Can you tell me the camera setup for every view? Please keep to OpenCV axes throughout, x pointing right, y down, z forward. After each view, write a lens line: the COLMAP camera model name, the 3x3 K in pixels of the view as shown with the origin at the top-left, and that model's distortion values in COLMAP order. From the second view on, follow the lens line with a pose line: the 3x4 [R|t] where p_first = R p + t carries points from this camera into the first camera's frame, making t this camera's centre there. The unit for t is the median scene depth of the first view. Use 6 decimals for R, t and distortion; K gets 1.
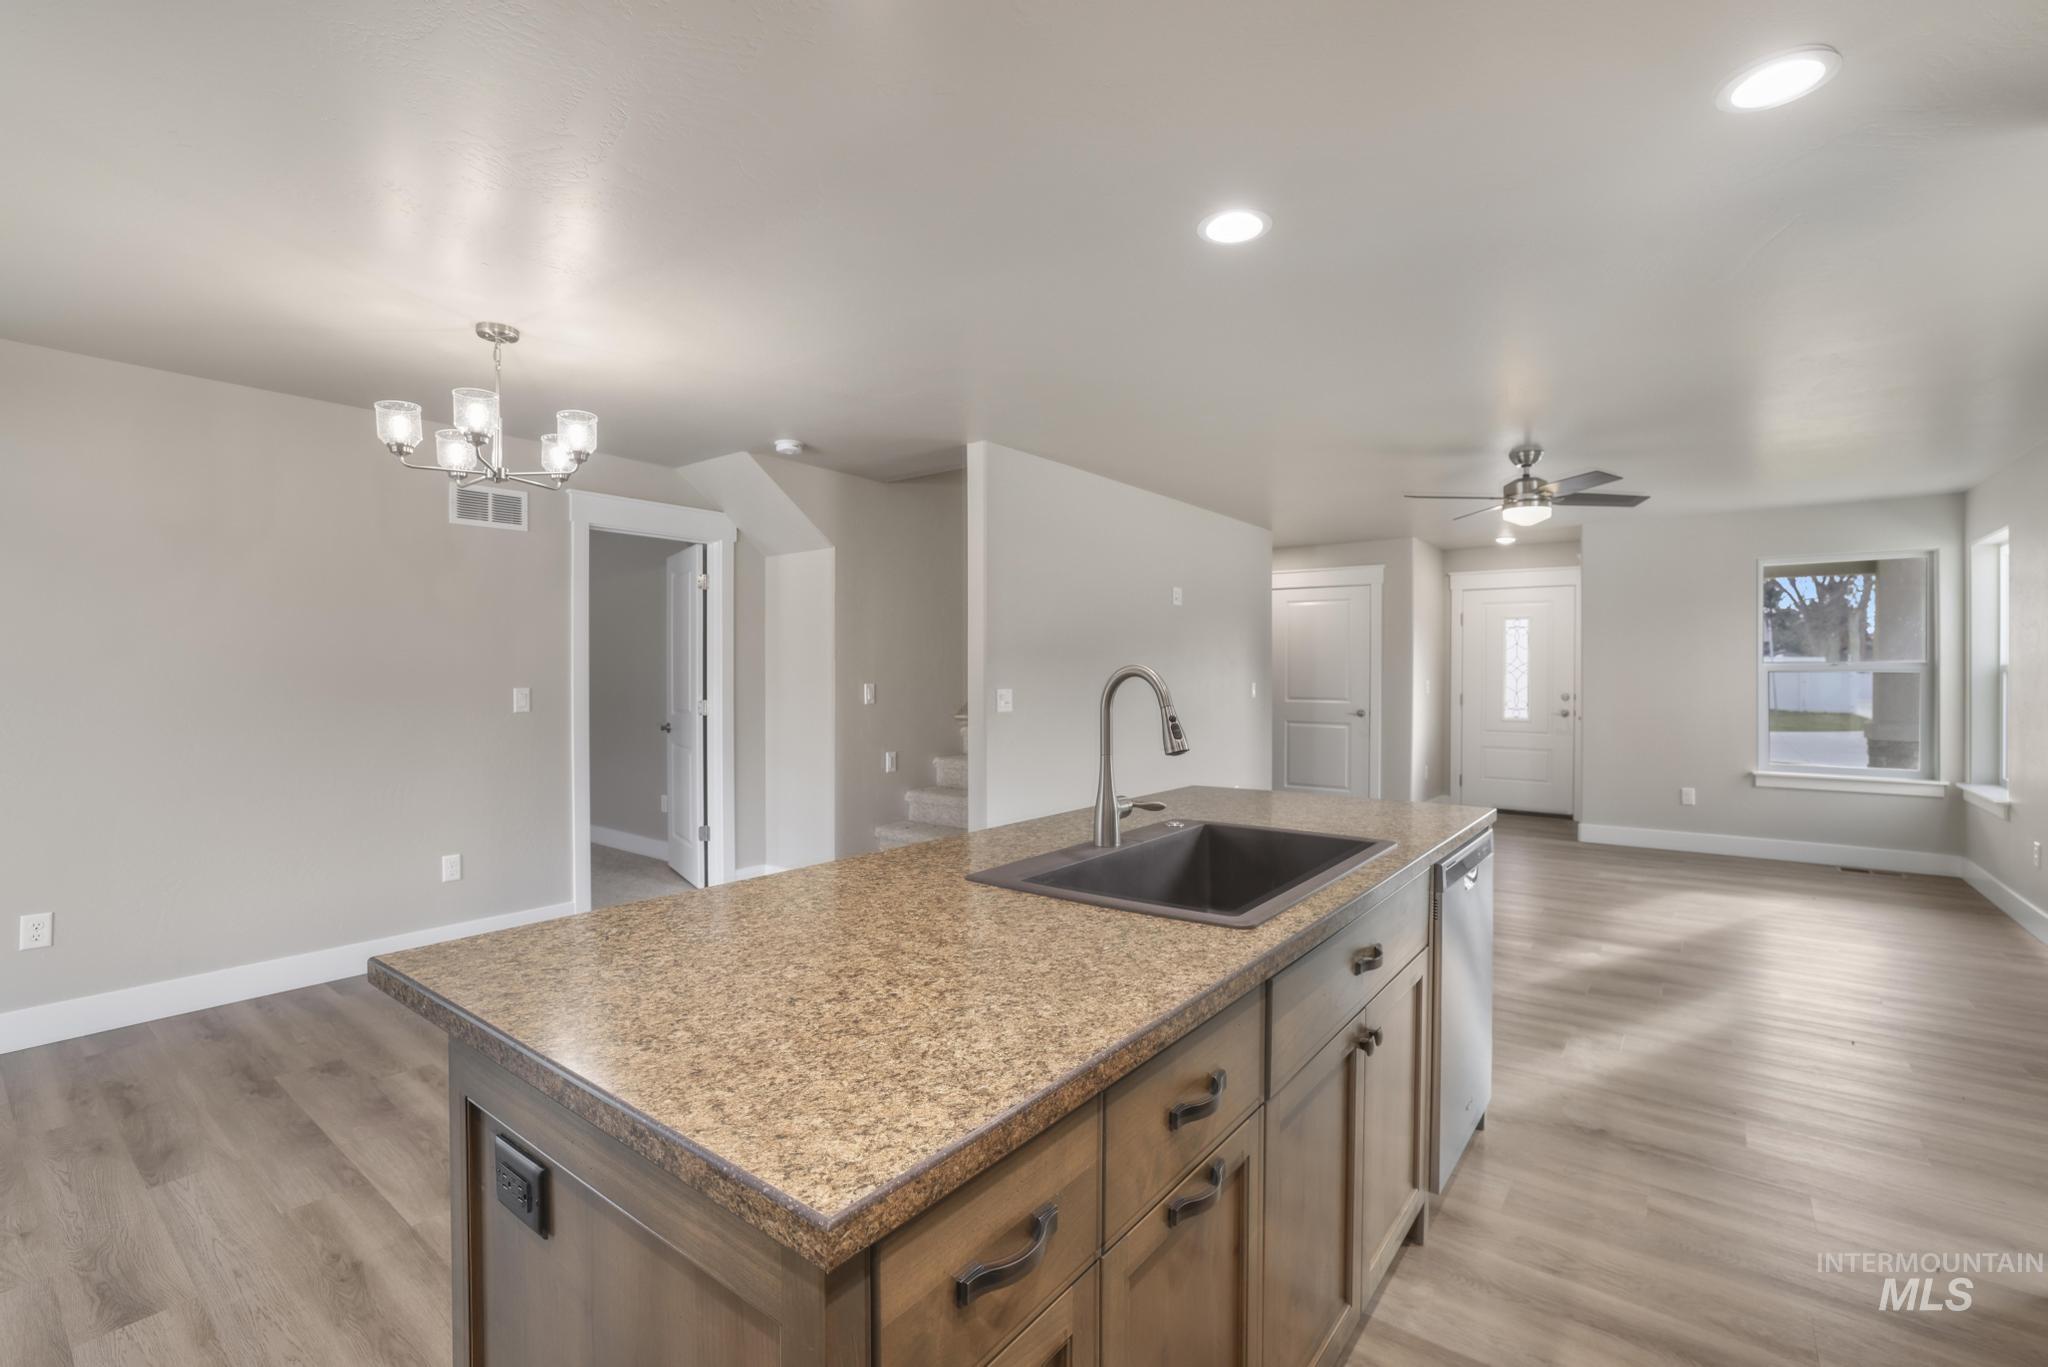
lens RADIAL K [[884.5, 0, 1020.6], [0, 884.5, 677.3], [0, 0, 1]] dist [-0.025776, 0.006962]
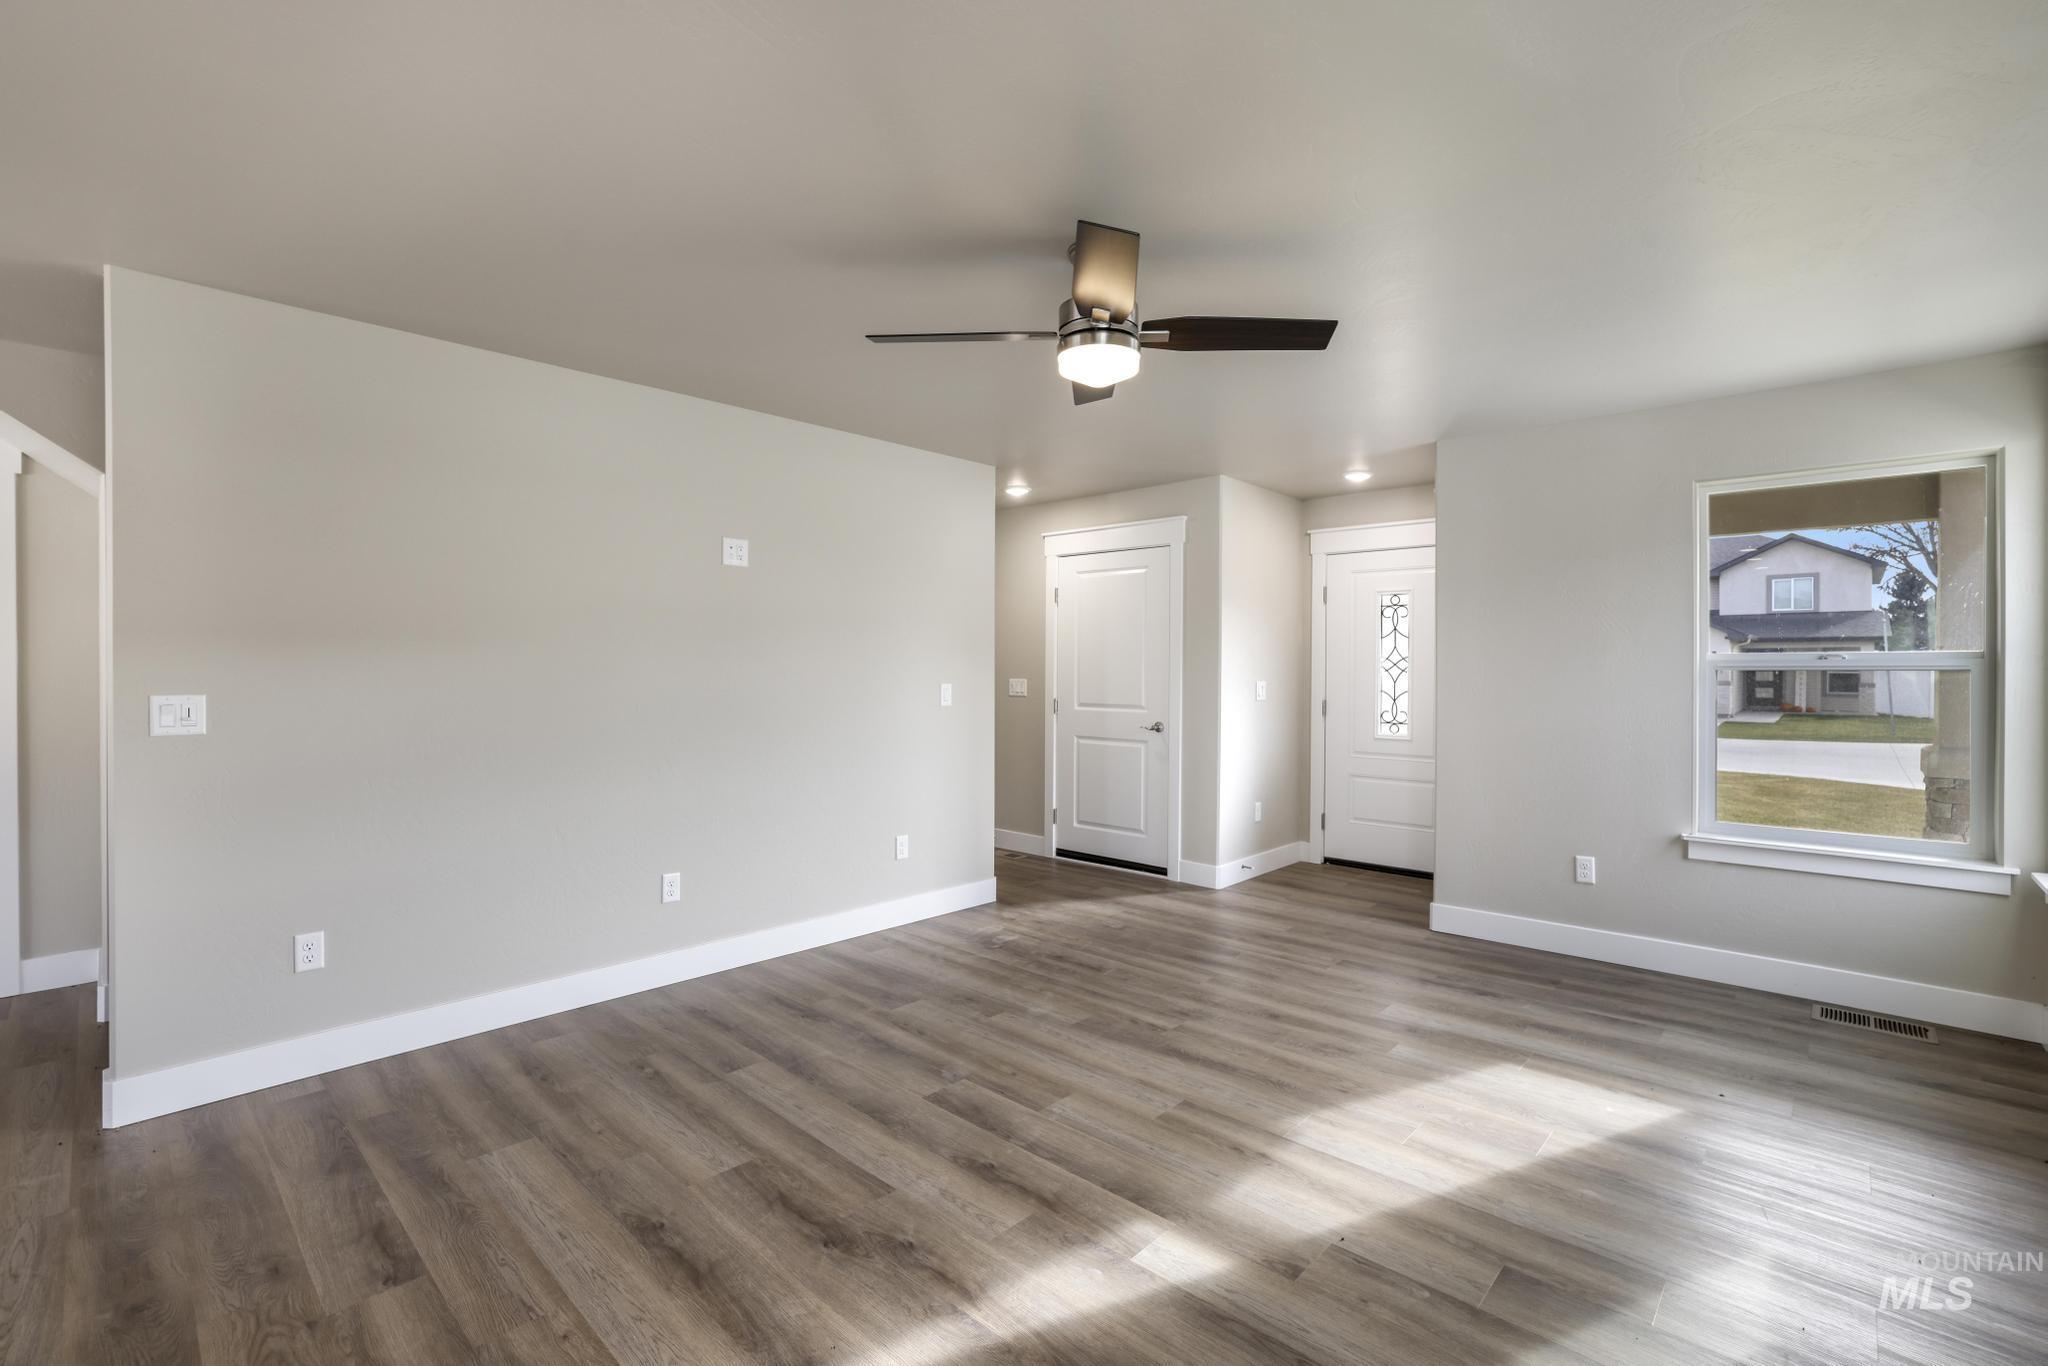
lens RADIAL K [[884.5, 0, 1035.3], [0, 884.5, 684.6], [0, 0, 1]] dist [-0.025776, 0.006962]
pose [[0.996574, 0.003295, -0.082642, 0.537785], [-0.002353, 0.999931, 0.011500, -0.001859], [0.082674, -0.011266, 0.996513, 0.438596]]
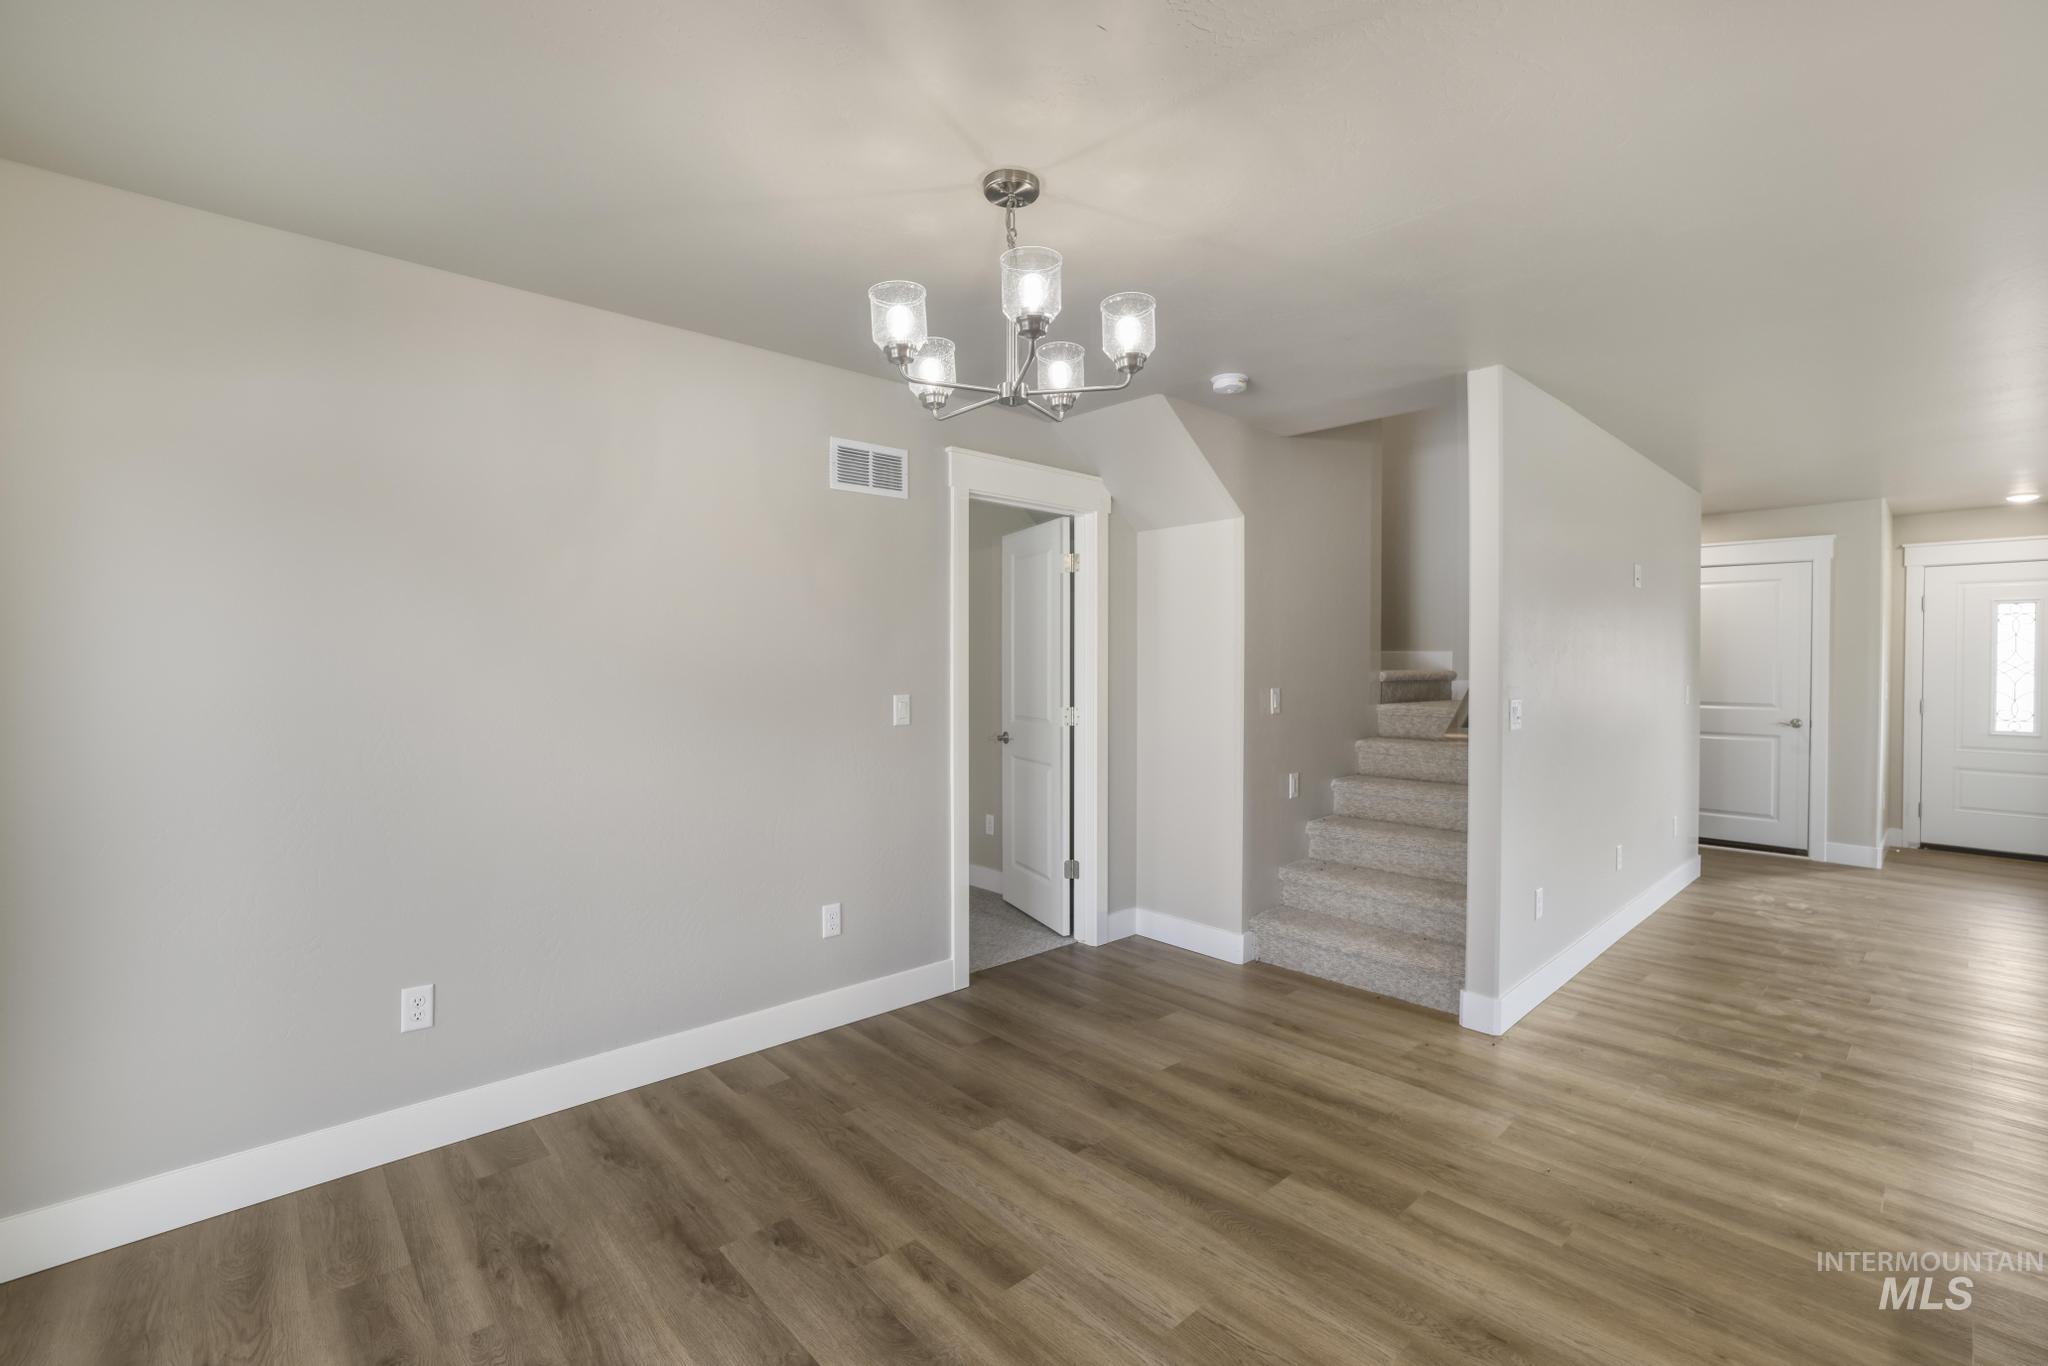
lens RADIAL K [[884.5, 0, 1022.6], [0, 884.5, 680.6], [0, 0, 1]] dist [-0.025776, 0.006962]
pose [[0.987009, 0.003788, -0.160620, -0.270778], [-0.001860, 0.999924, 0.012152, -0.009066], [0.160654, -0.011695, 0.986941, 0.180277]]
